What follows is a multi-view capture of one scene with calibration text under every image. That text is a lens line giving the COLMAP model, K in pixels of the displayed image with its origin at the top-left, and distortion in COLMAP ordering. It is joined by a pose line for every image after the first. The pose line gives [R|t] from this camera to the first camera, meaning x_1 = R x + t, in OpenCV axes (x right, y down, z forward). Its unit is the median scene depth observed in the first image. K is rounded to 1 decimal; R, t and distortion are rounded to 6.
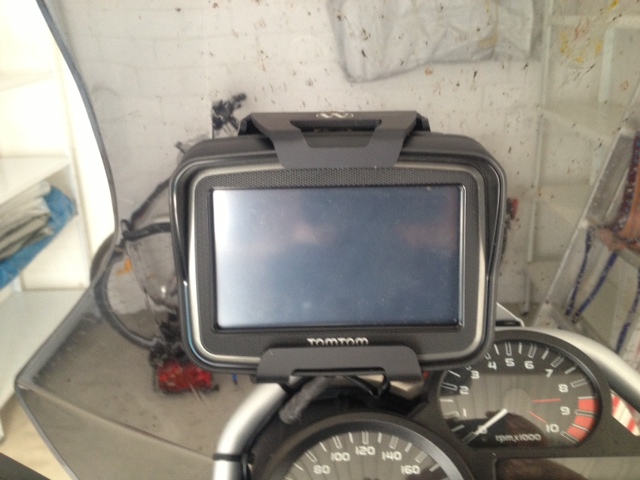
lens RADIAL K [[638.2, 0, 323.2], [0, 638.2, 247.8], [0, 0, 1]] dist [0.117805, -0.306712]
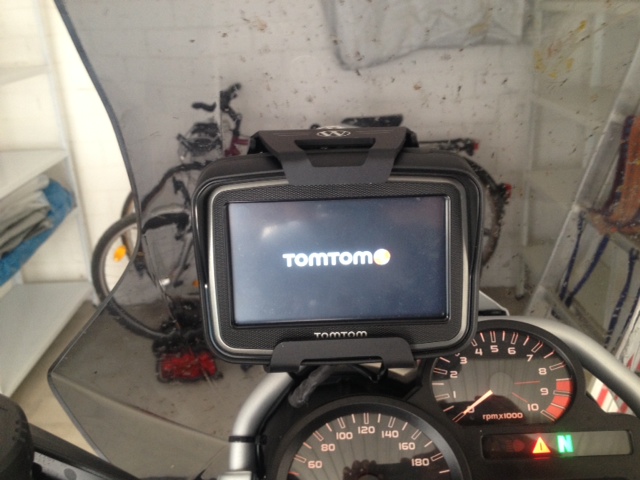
lens RADIAL K [[632.4, 0, 320.0], [0, 632.4, 240.0], [0, 0, 1]] dist [0.120845, -0.268091]
pose [[0.999812, -0.019390, -0.000925, -0.007838], [0.019397, 0.999777, 0.008308, -0.026226], [0.000764, -0.008324, 0.999965, -0.106837]]
